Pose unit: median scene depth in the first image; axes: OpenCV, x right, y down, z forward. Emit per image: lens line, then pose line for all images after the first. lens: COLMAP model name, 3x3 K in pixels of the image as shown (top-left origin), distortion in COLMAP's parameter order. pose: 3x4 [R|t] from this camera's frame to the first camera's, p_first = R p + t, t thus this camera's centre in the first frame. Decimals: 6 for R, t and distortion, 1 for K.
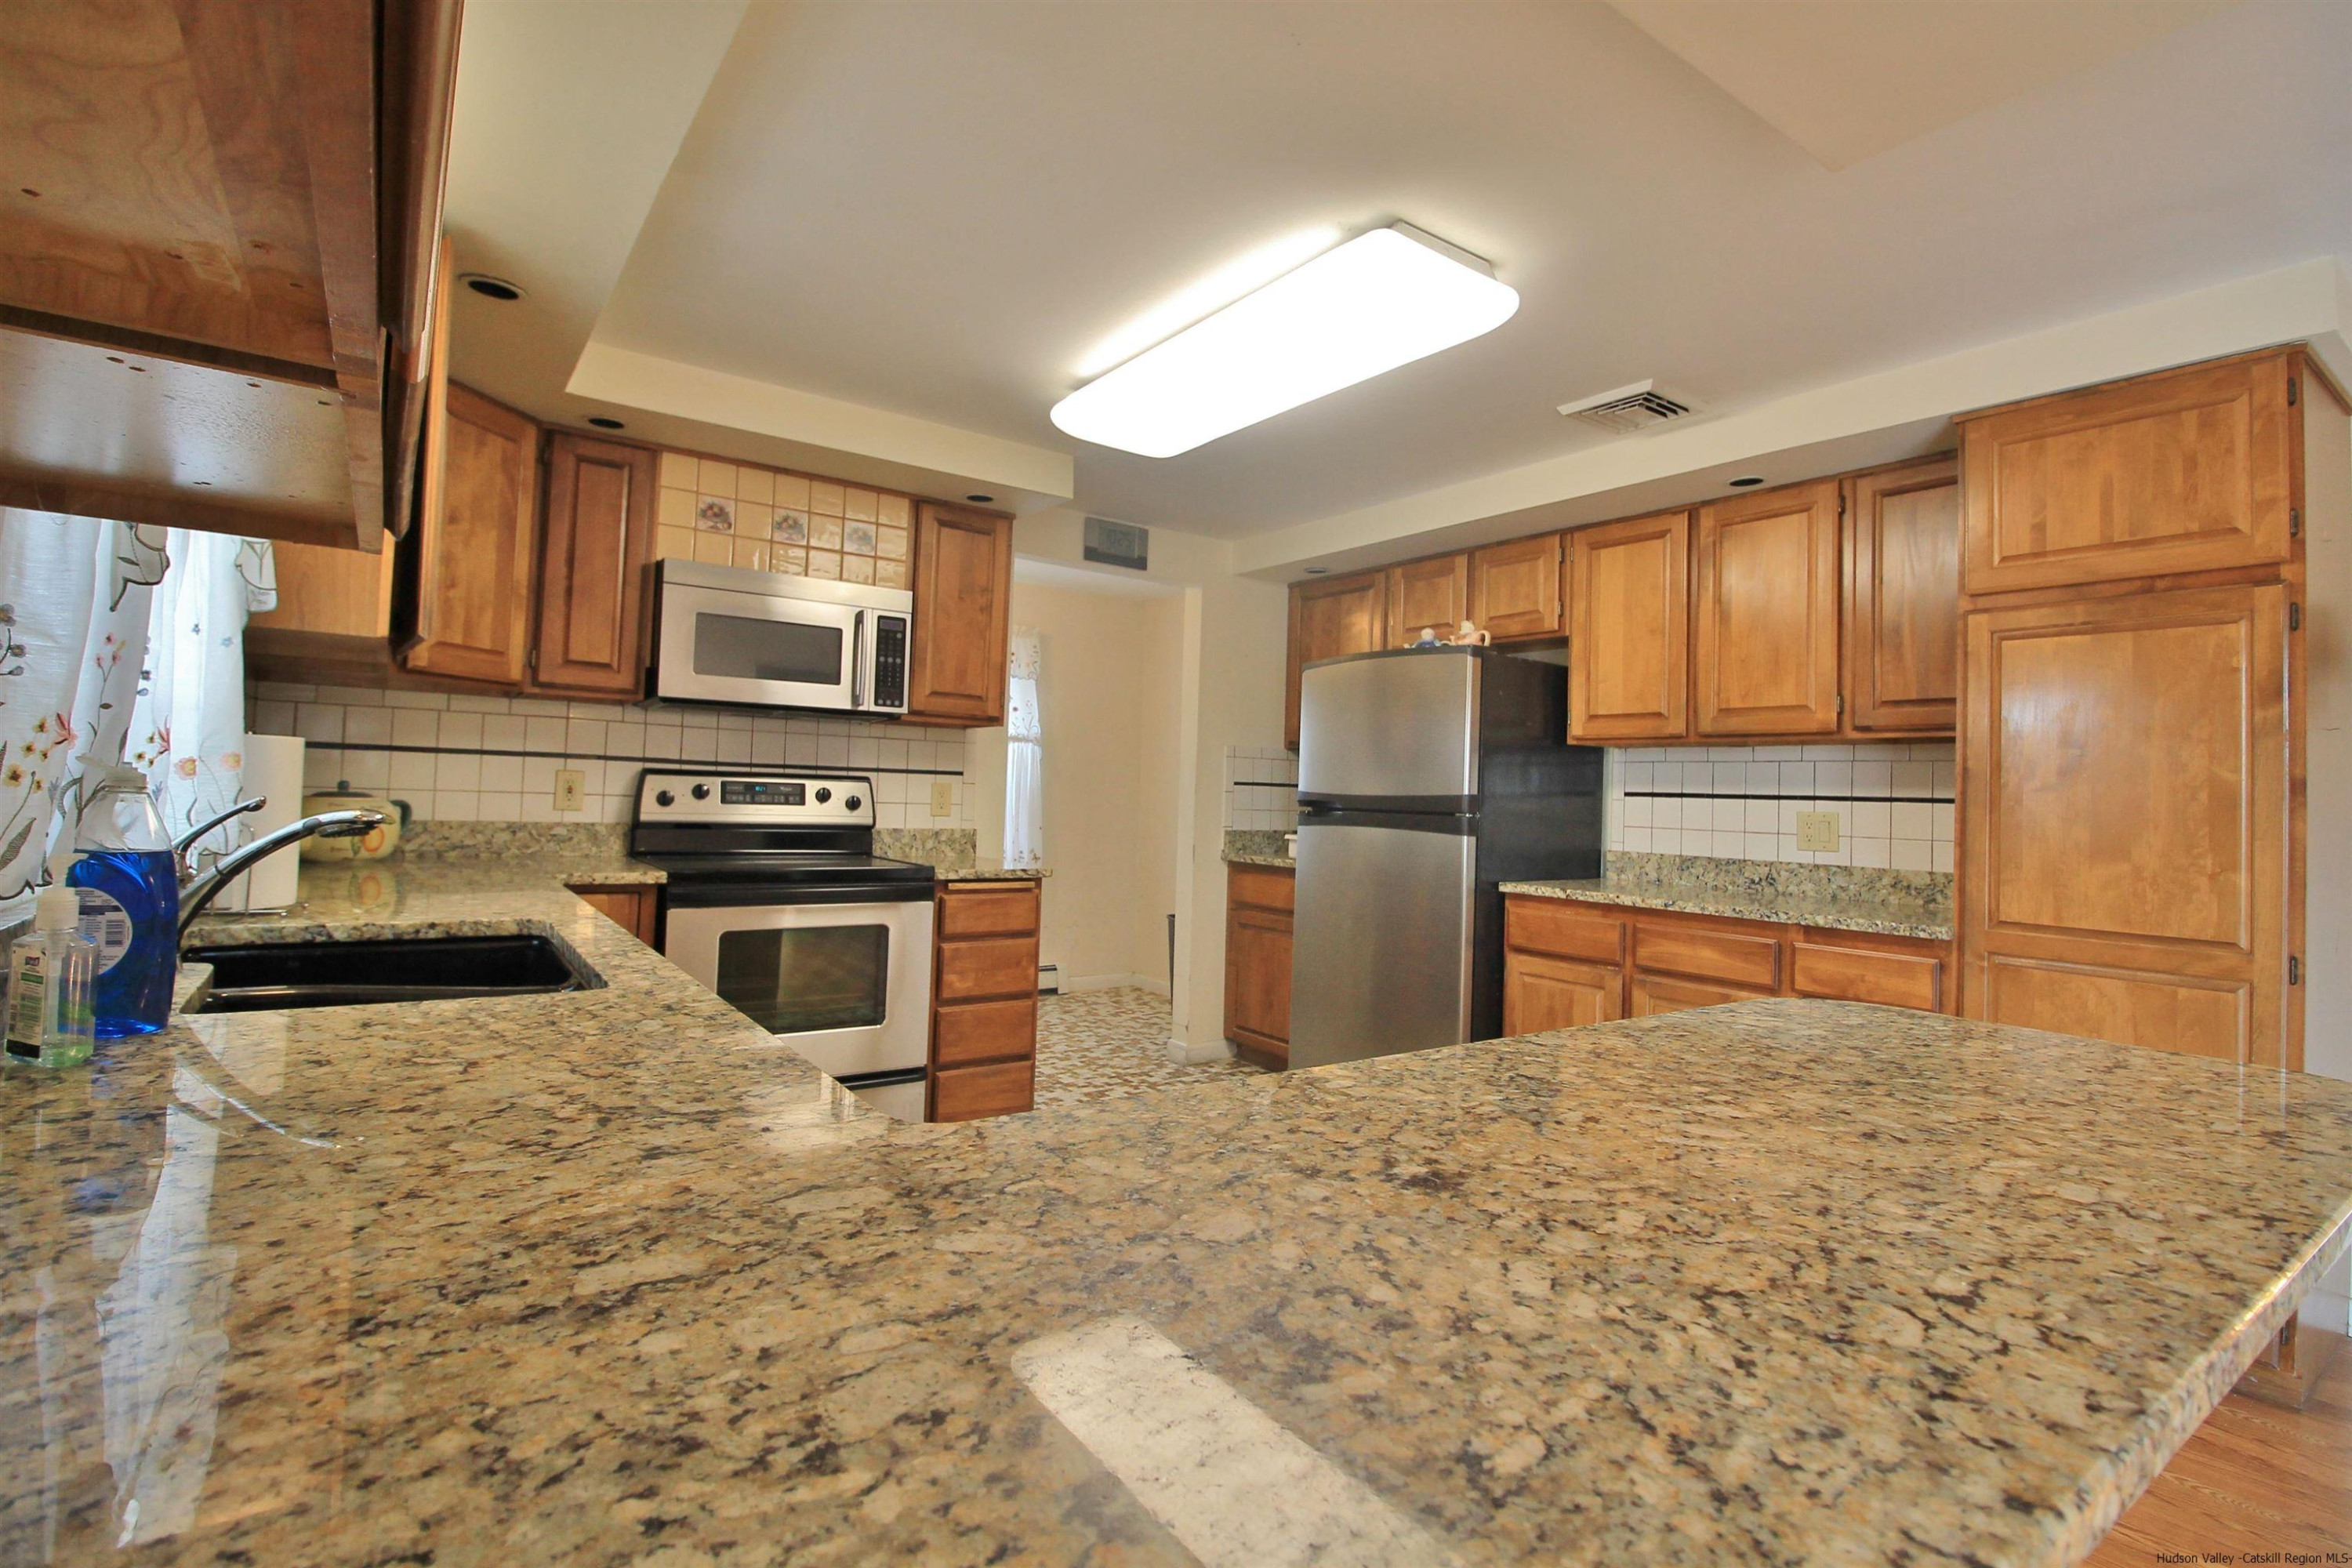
lens RADIAL K [[1104.9, 0, 1187.8], [0, 1104.9, 759.8], [0, 0, 1]] dist [0.003551, -0.015942]
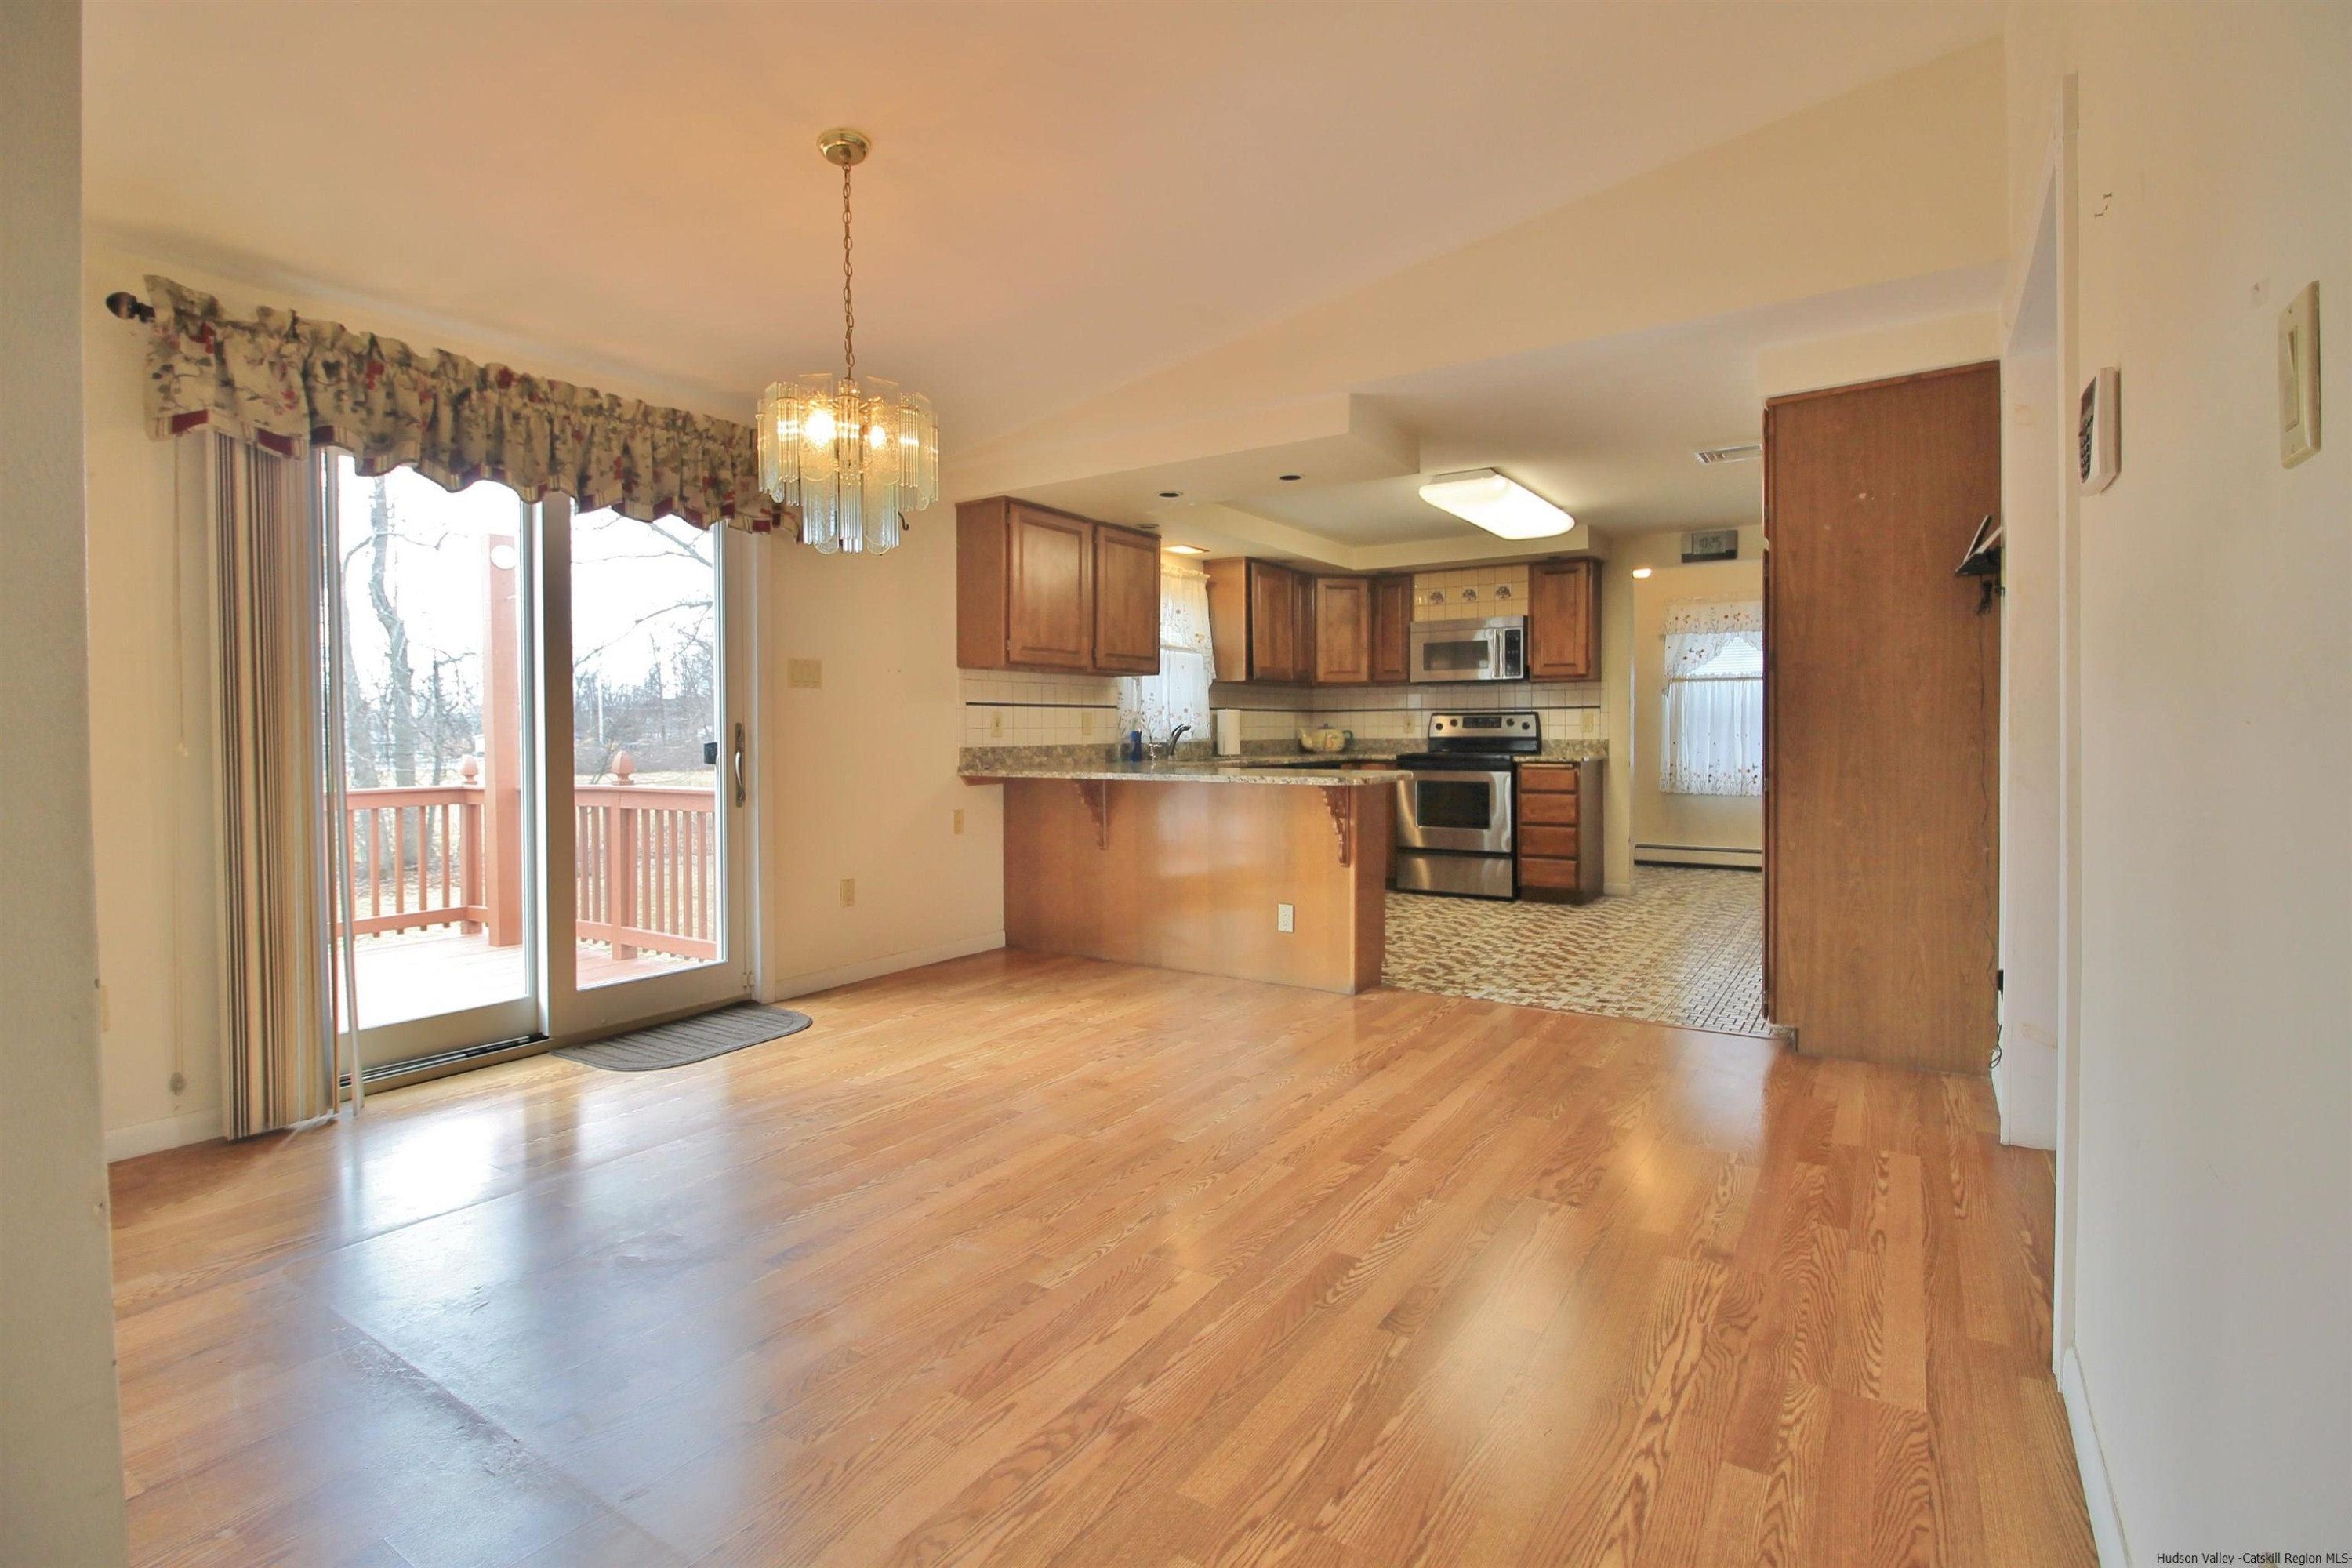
lens RADIAL K [[1104.9, 0, 1187.8], [0, 1104.9, 759.8], [0, 0, 1]] dist [0.003551, -0.015942]
pose [[0.350844, -0.016096, -0.936296, 1.389671], [0.043179, 0.999067, -0.000995, 0.080626], [0.935438, -0.040079, 0.351211, -0.242200]]
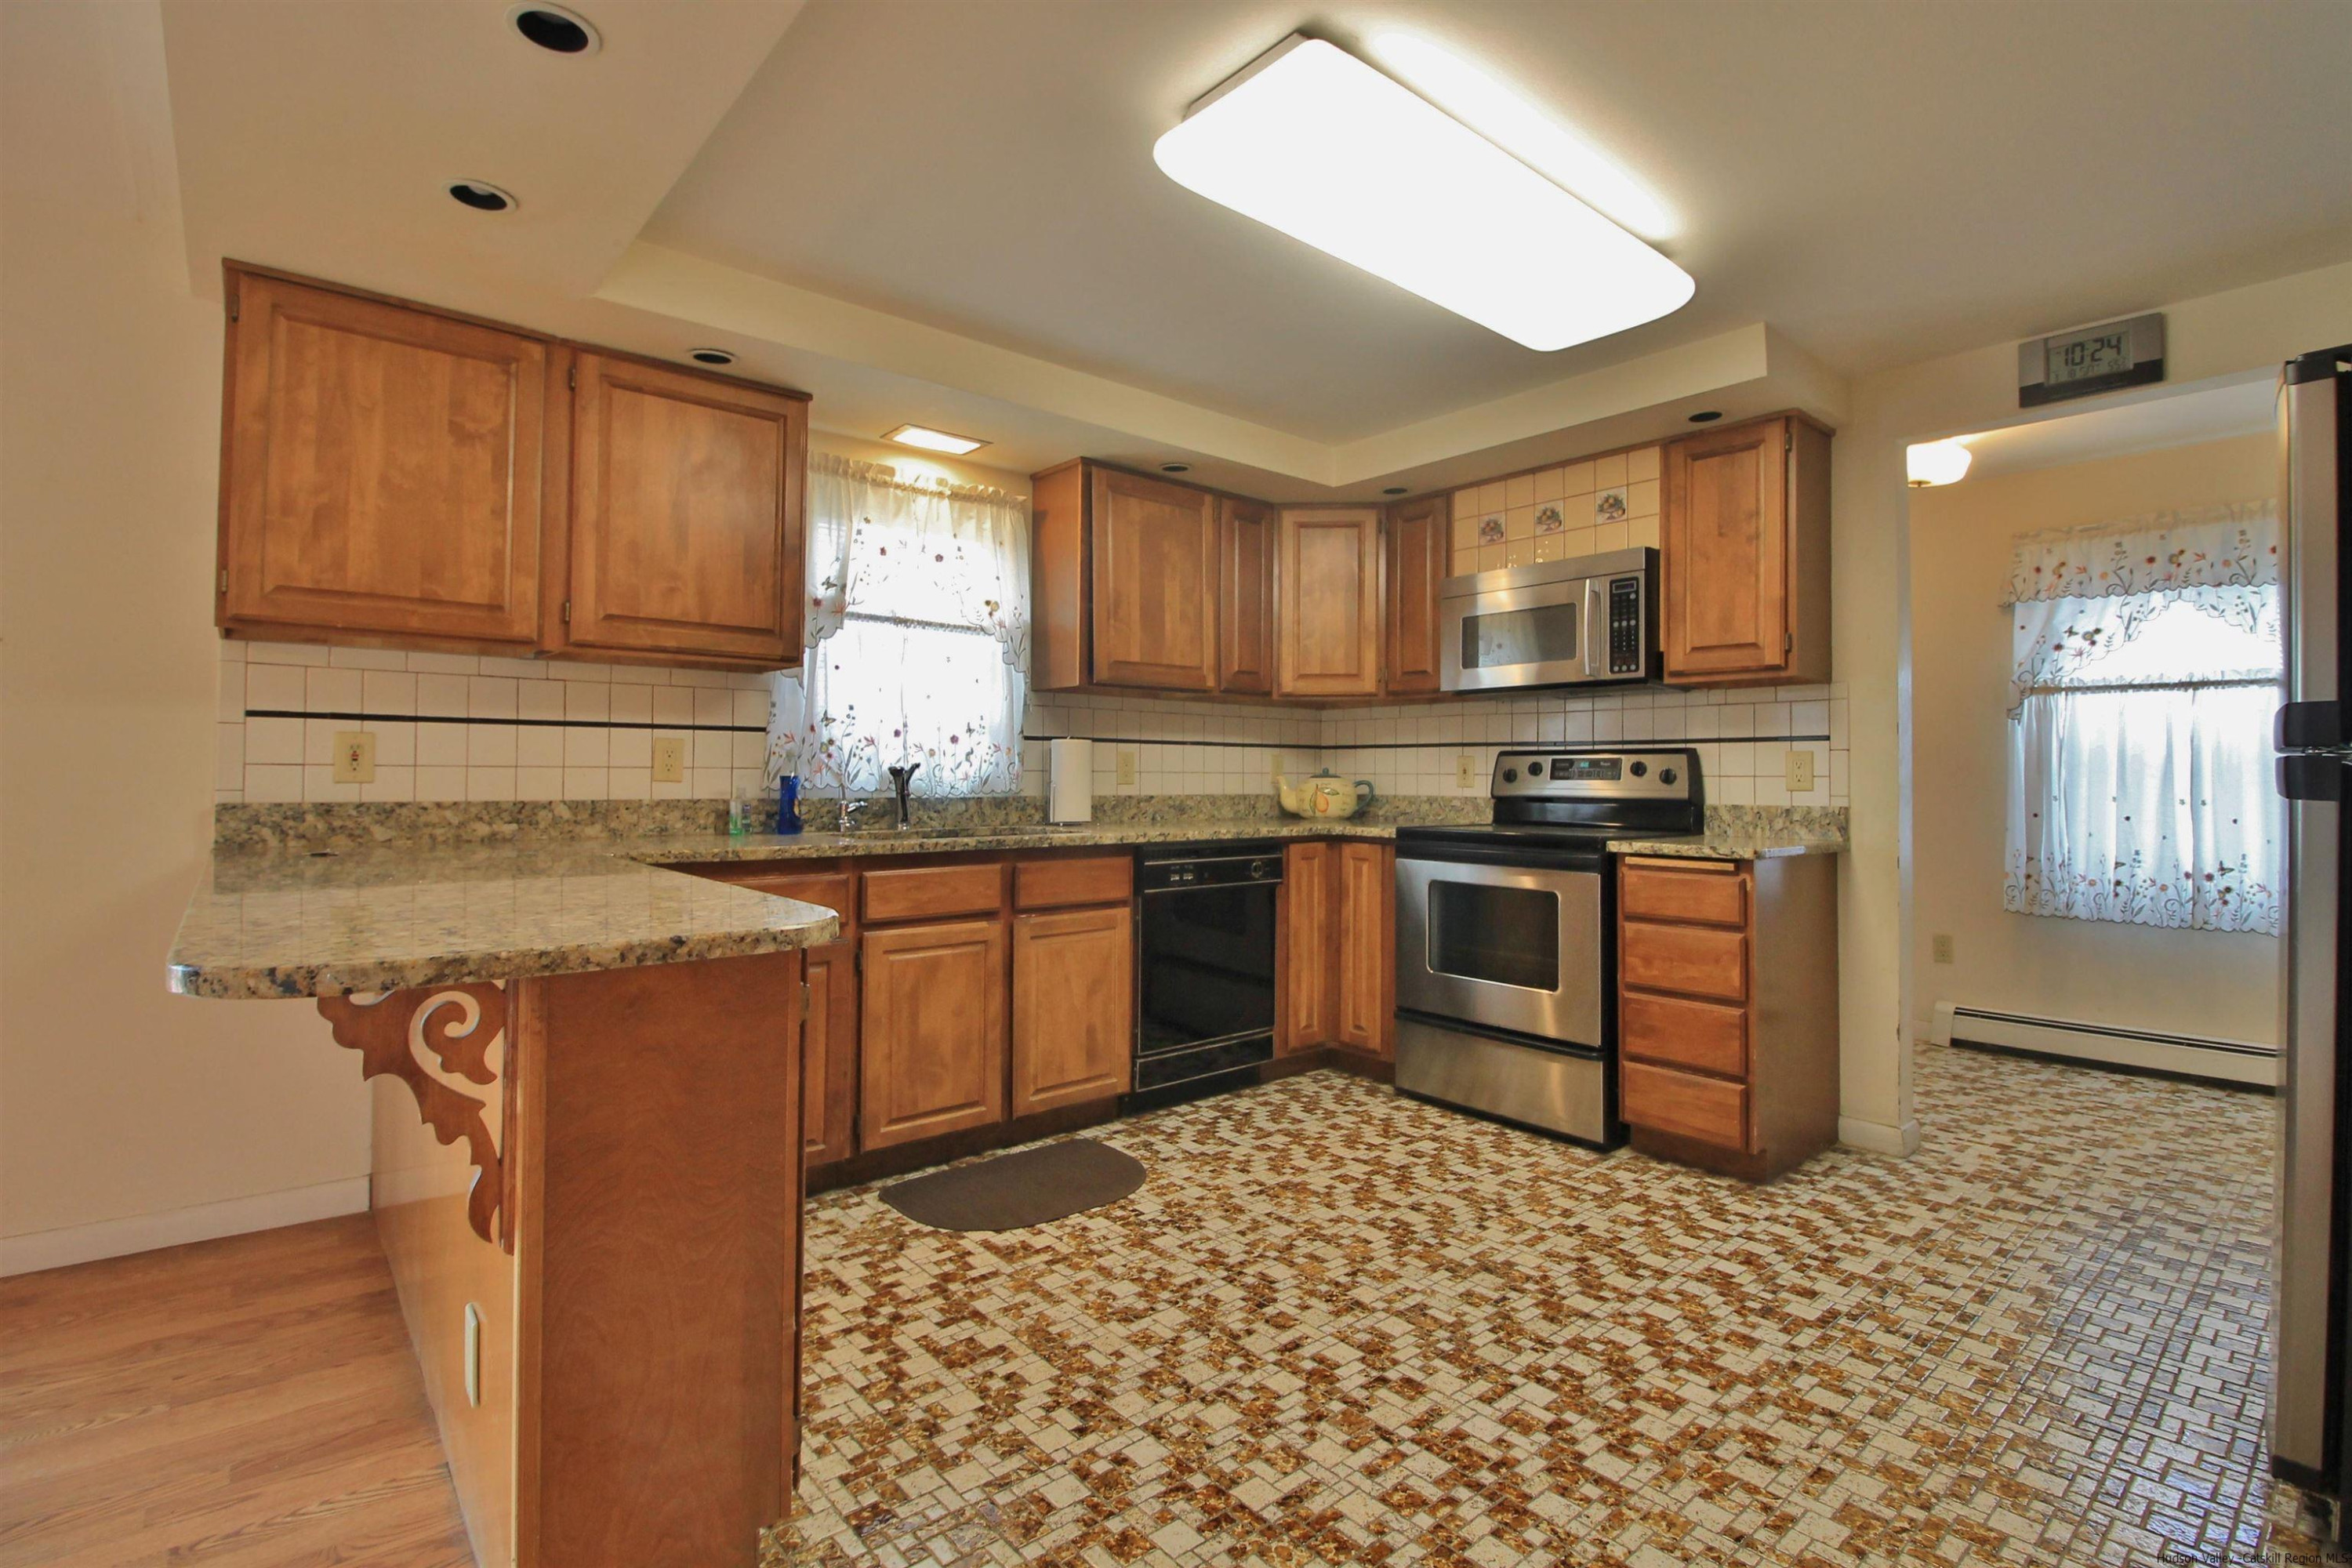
lens RADIAL K [[1104.9, 0, 1187.8], [0, 1104.9, 759.8], [0, 0, 1]] dist [0.003551, -0.015942]
pose [[0.078731, -0.055284, -0.995362, 0.658418], [0.020755, 0.998336, -0.053807, 0.072922], [0.996680, -0.016422, 0.079747, 0.555567]]
